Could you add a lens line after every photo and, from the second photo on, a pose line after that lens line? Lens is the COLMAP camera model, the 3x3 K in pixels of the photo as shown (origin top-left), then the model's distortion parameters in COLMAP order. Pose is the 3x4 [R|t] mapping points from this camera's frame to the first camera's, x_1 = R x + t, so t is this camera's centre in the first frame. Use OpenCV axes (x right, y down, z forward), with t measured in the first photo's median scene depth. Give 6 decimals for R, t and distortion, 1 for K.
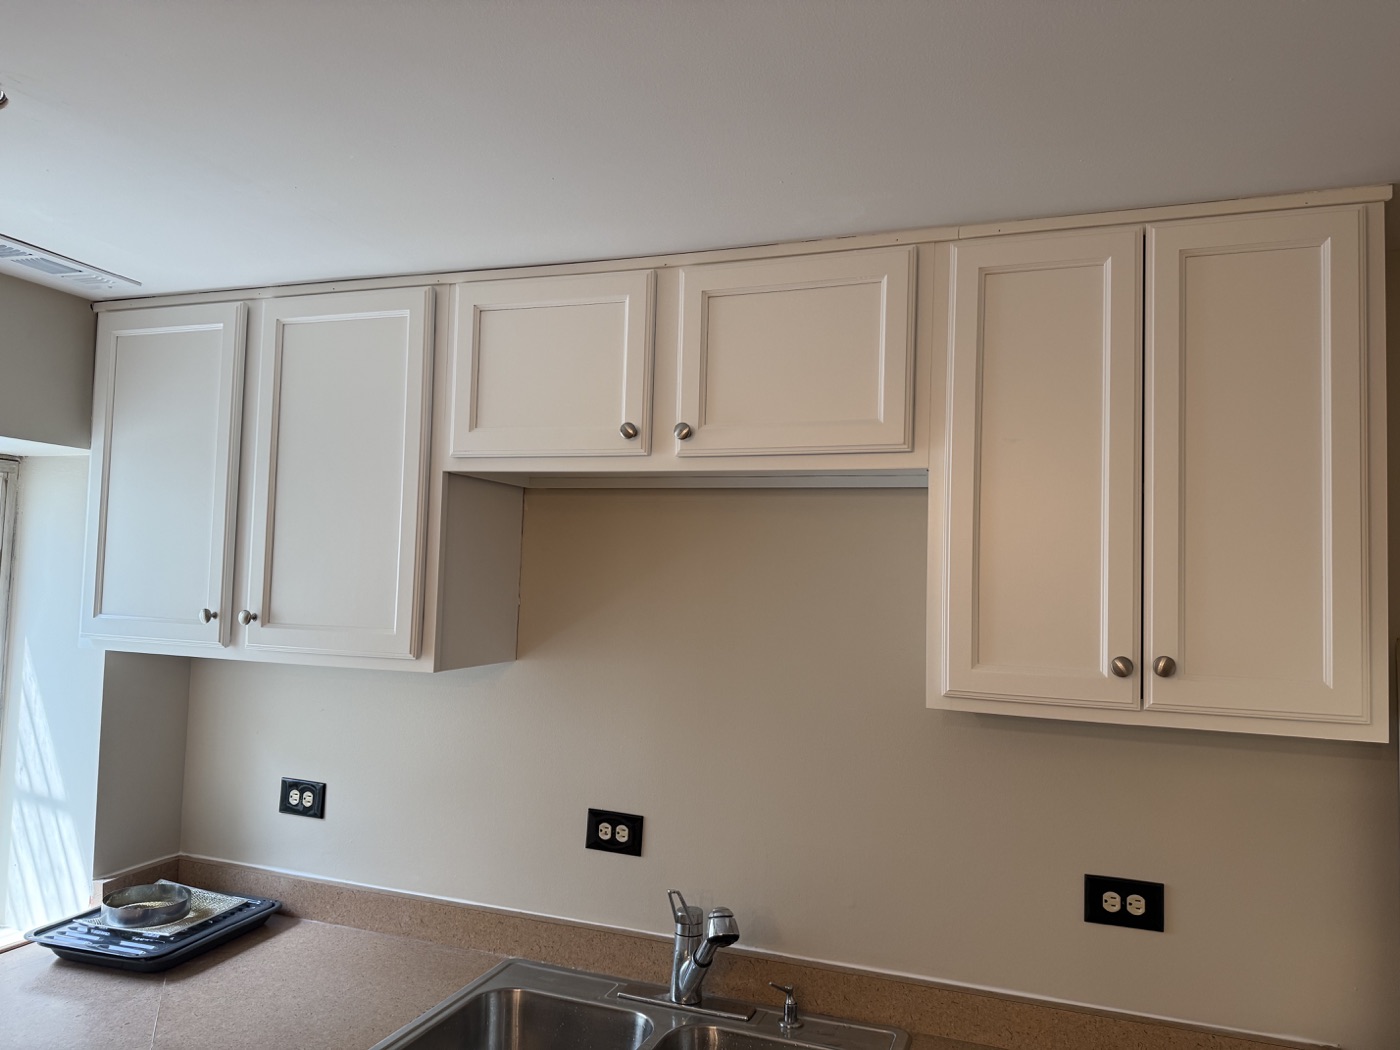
lens RADIAL K [[988.9, 0, 700.0], [0, 988.9, 525.0], [0, 0, 1]] dist [-0.003700, -0.001817]
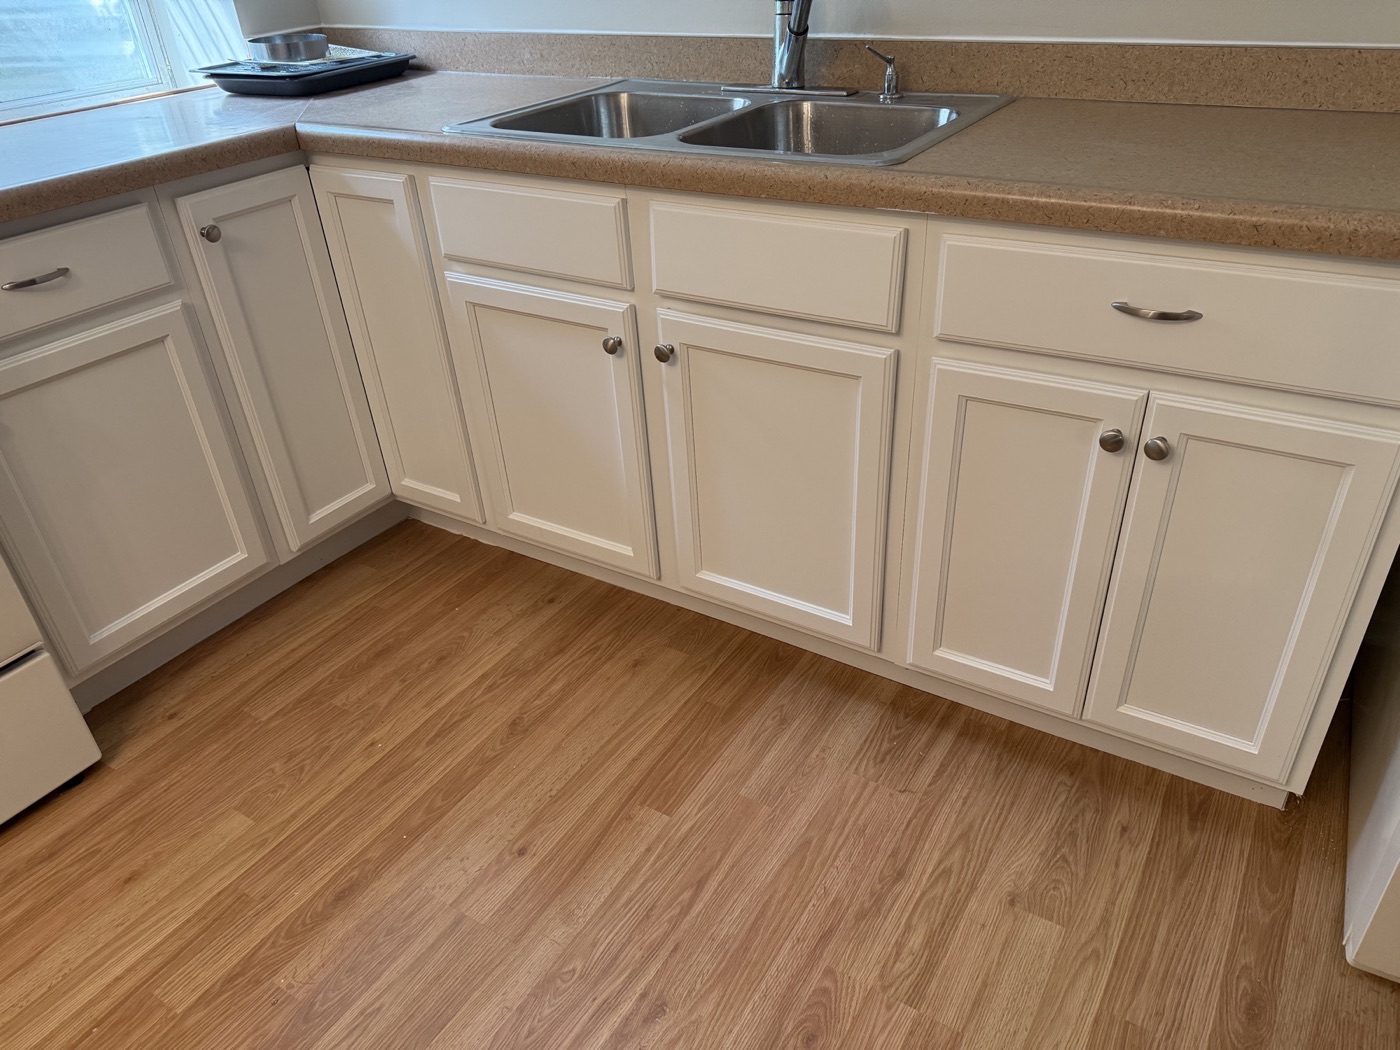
lens RADIAL K [[988.9, 0, 700.0], [0, 988.9, 525.0], [0, 0, 1]] dist [-0.003700, -0.001817]
pose [[0.977348, 0.042847, -0.207255, 0.114855], [0.085843, 0.814861, 0.573265, 0.246392], [0.193446, -0.578071, 0.792725, -0.049059]]
